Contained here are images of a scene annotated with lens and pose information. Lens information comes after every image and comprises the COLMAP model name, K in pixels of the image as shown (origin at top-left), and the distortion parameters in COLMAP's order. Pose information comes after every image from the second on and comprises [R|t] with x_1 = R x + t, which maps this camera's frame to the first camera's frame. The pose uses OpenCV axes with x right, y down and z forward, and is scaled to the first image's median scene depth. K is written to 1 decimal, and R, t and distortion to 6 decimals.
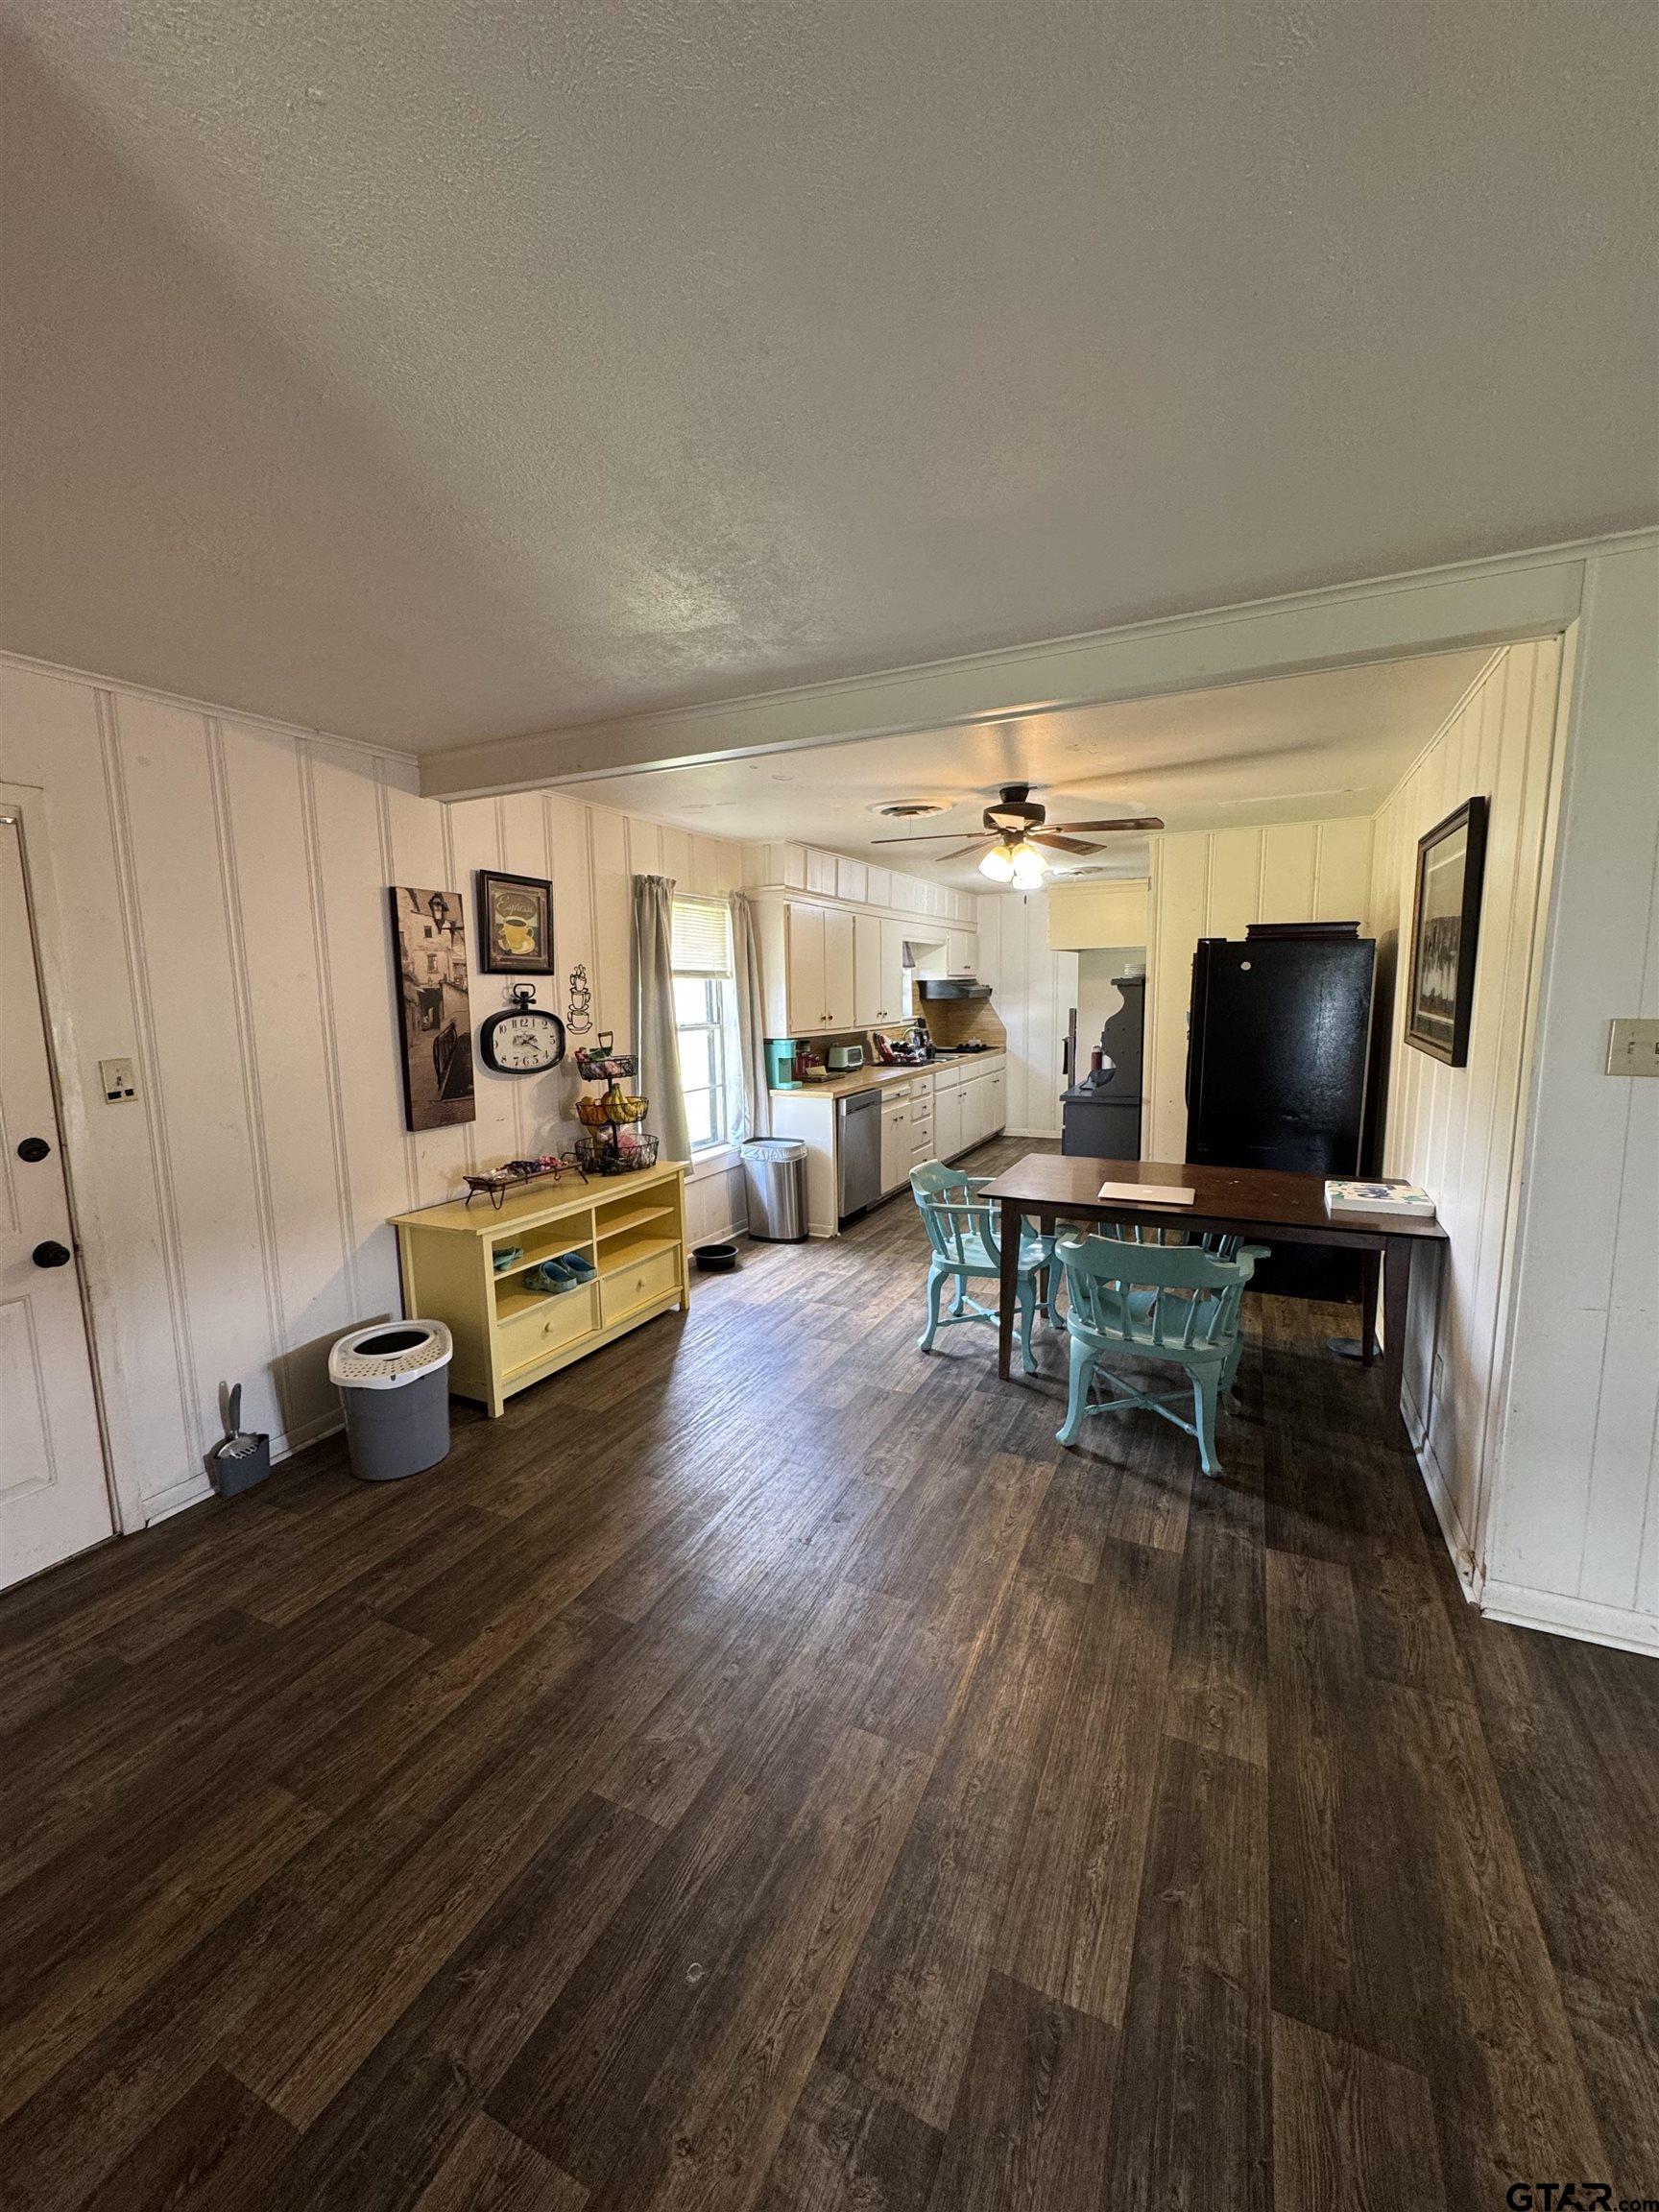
lens RADIAL K [[874.2, 0, 829.5], [0, 874.2, 1106.0], [0, 0, 1]] dist [-0.000783, 0.000612]
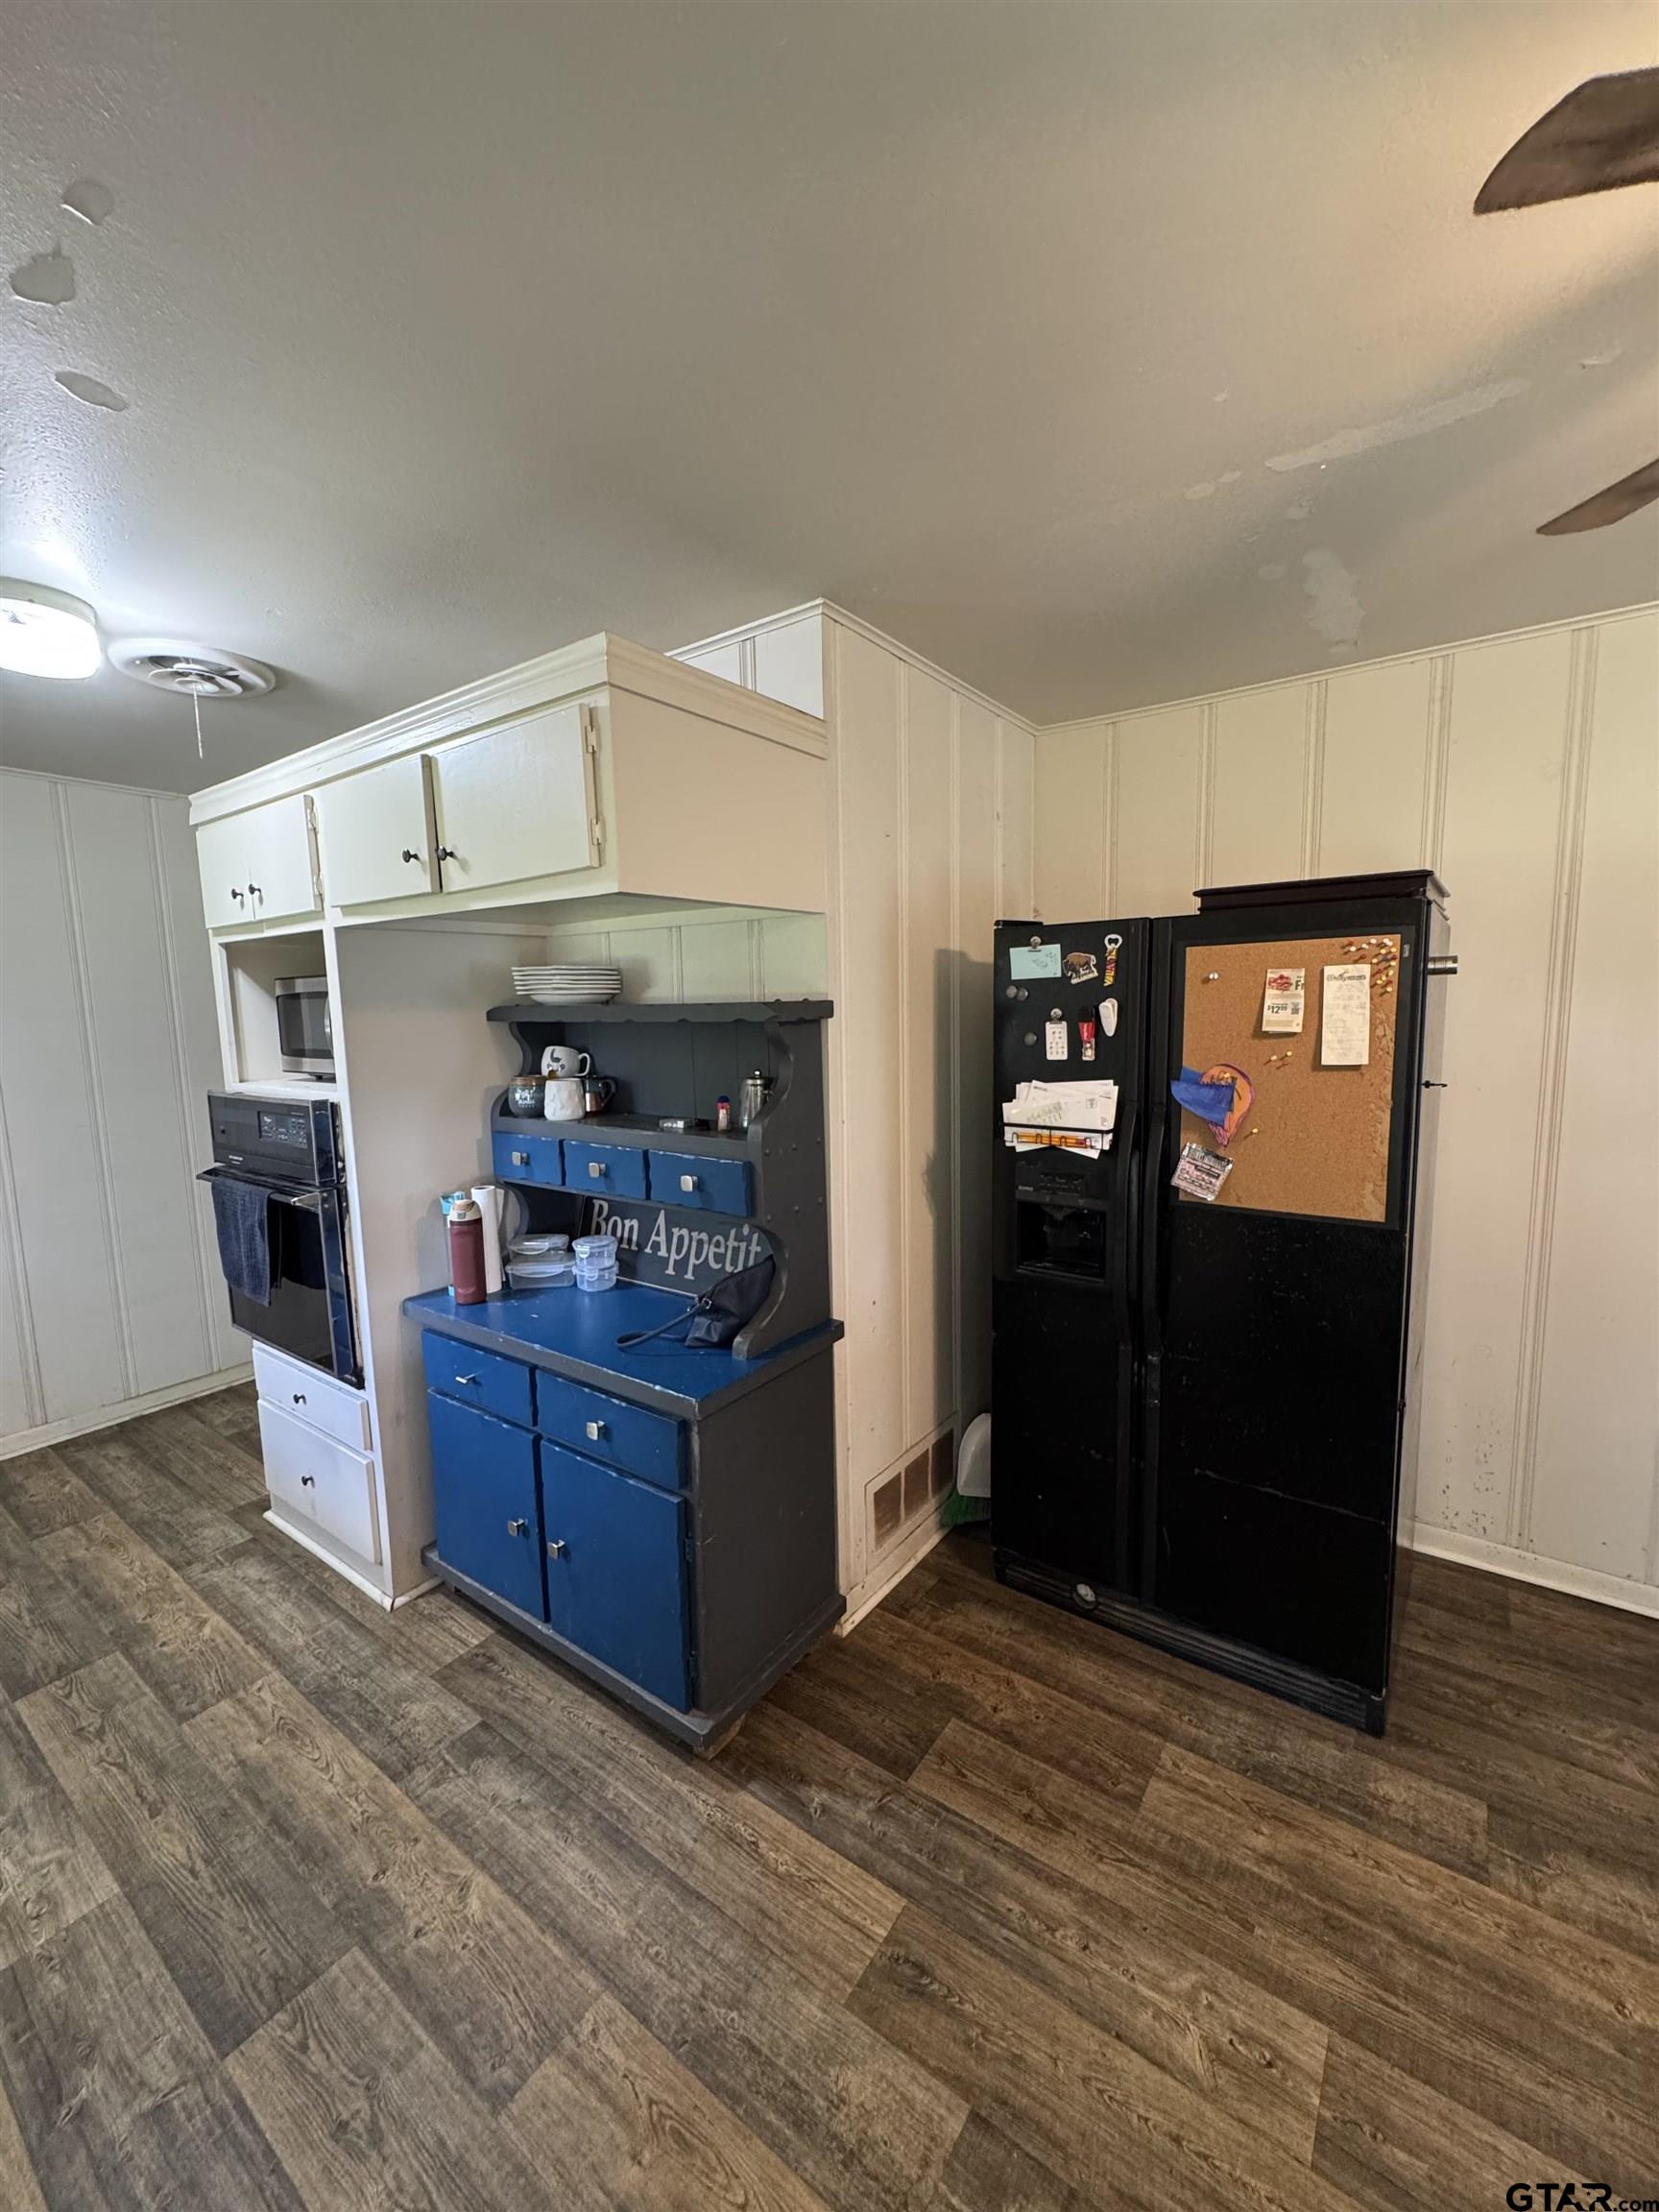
lens RADIAL K [[882.9, 0, 828.0], [0, 882.9, 1096.4], [0, 0, 1]] dist [-0.000705, 0.000487]
pose [[0.178650, -0.091318, 0.979666, -0.283805], [0.156772, 0.985605, 0.063283, -0.037546], [-0.971343, 0.142279, 0.190394, 0.275116]]
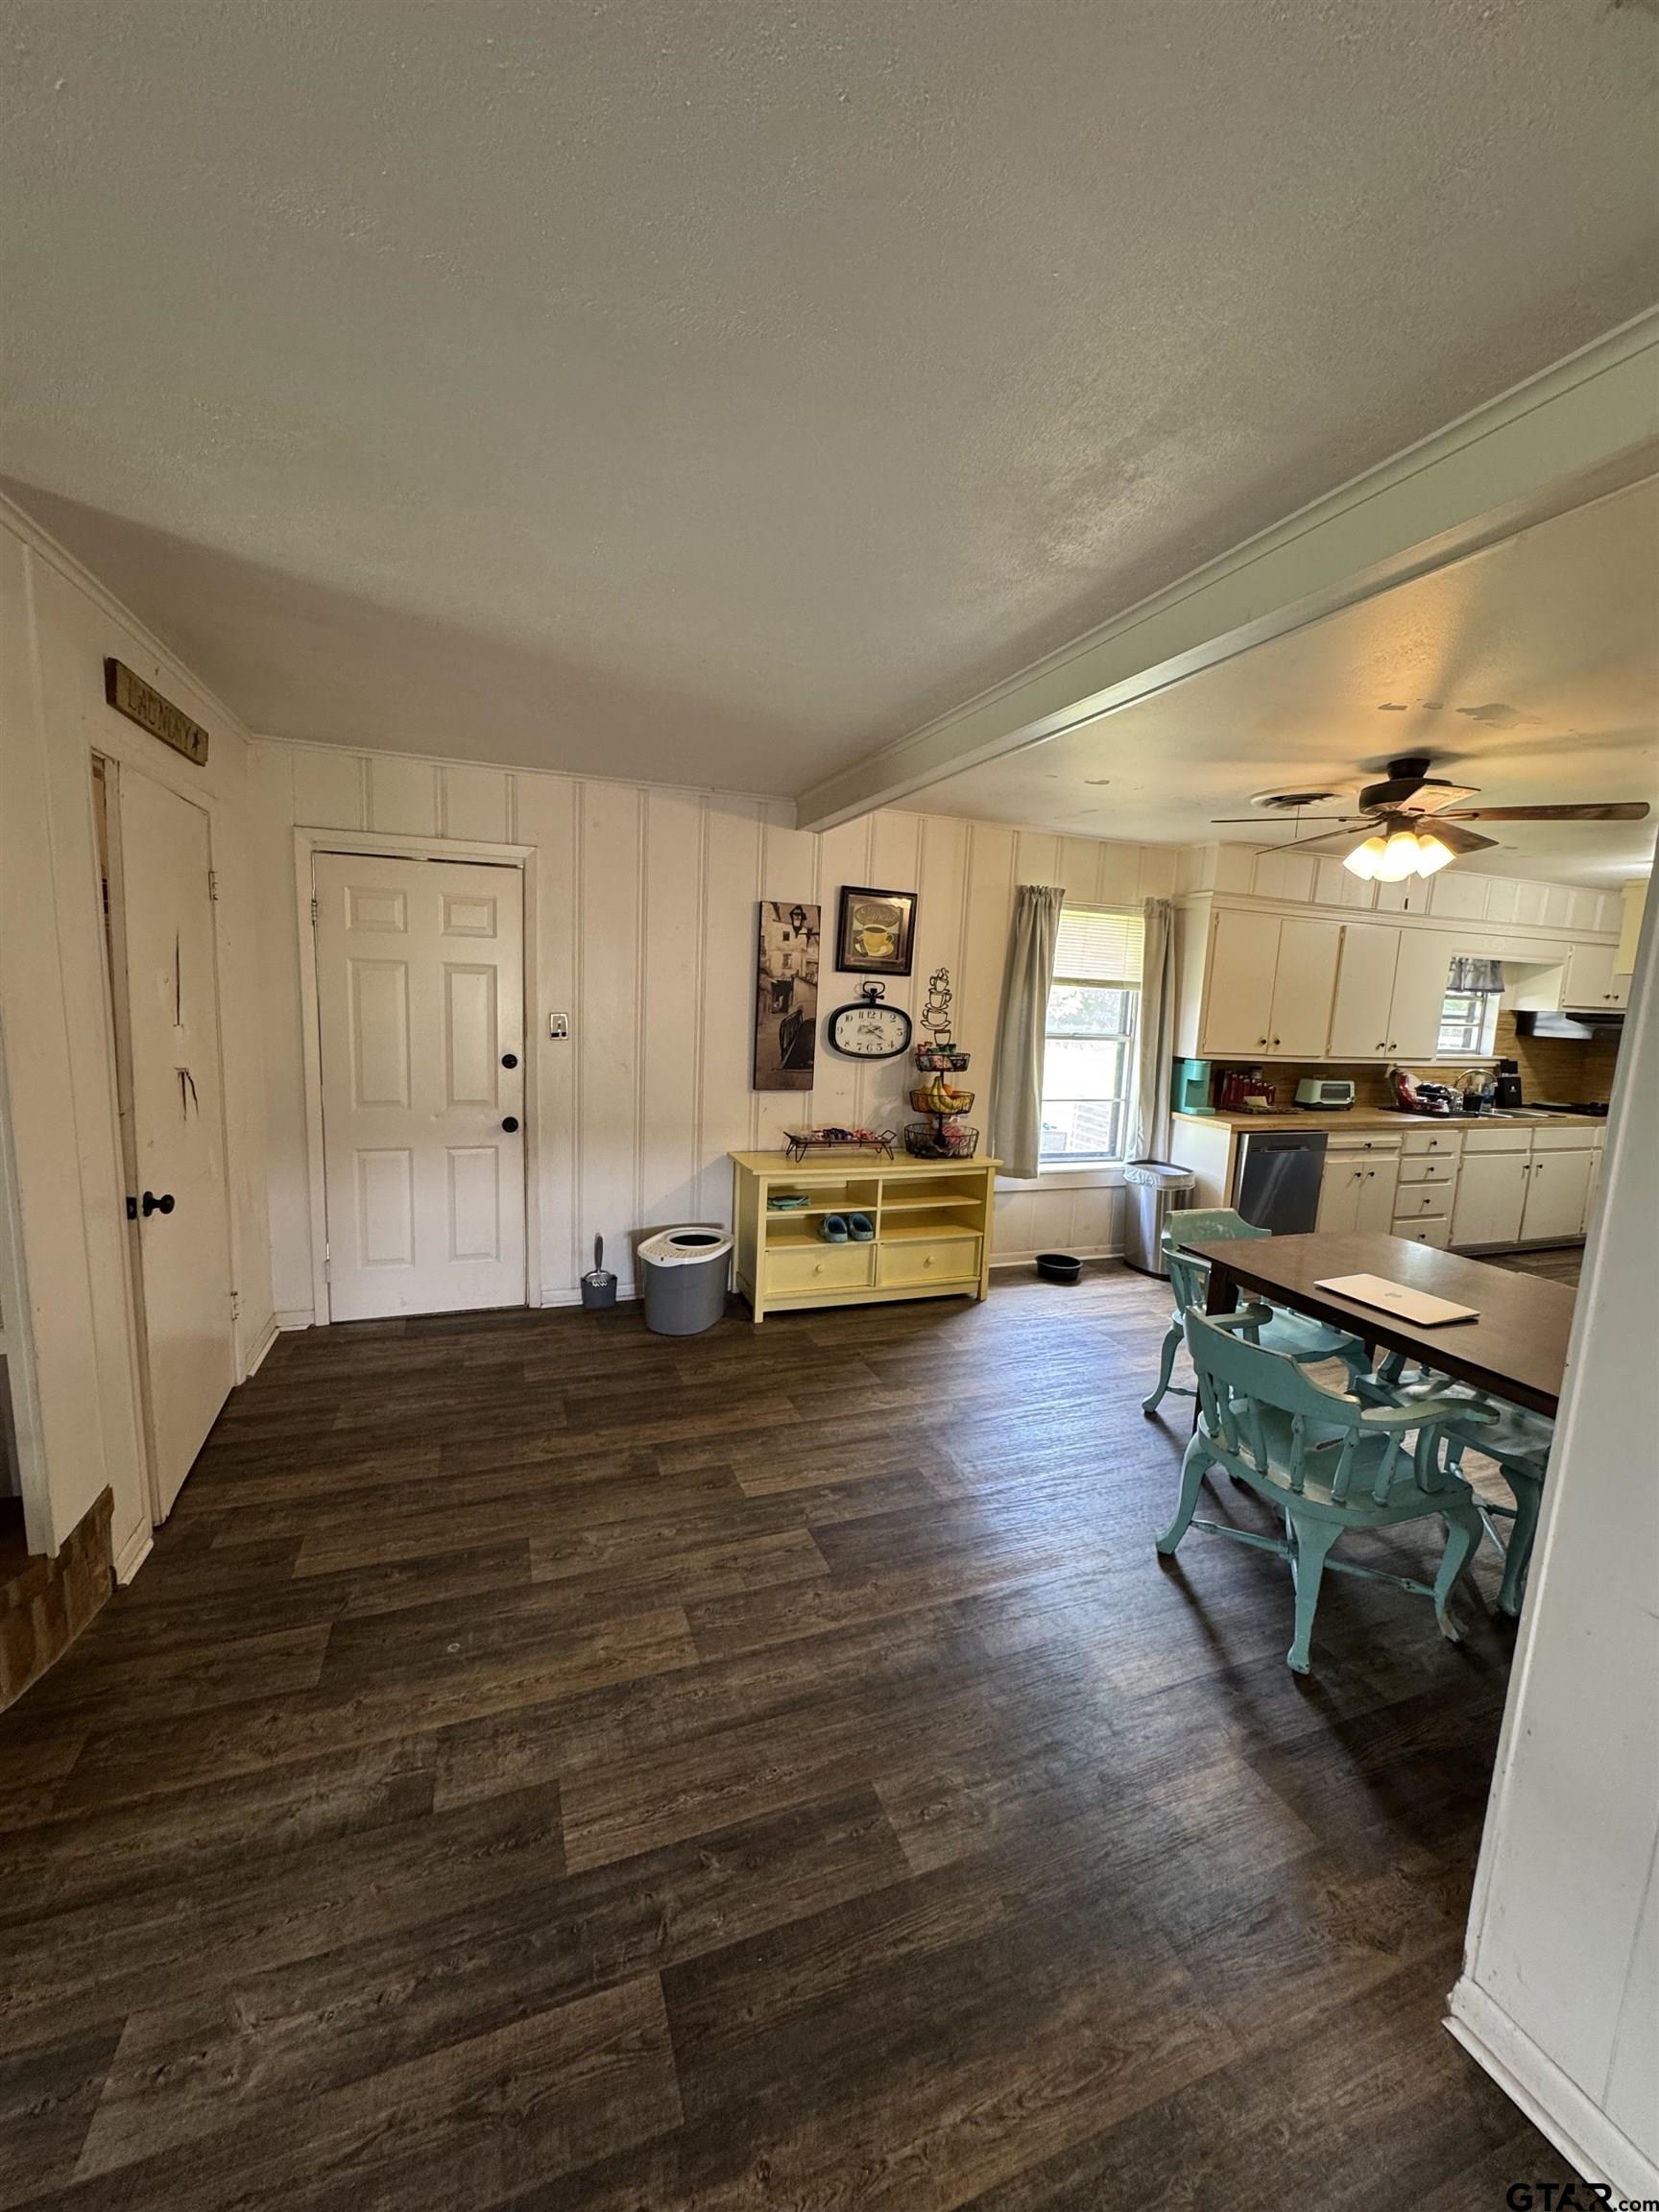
lens RADIAL K [[874.2, 0, 829.5], [0, 874.2, 1106.0], [0, 0, 1]] dist [-0.000783, 0.000612]
pose [[0.727525, 0.140920, -0.671453, 0.465616], [-0.147794, 0.987891, 0.047196, -0.024120], [0.669974, 0.064900, 0.739543, 0.115978]]
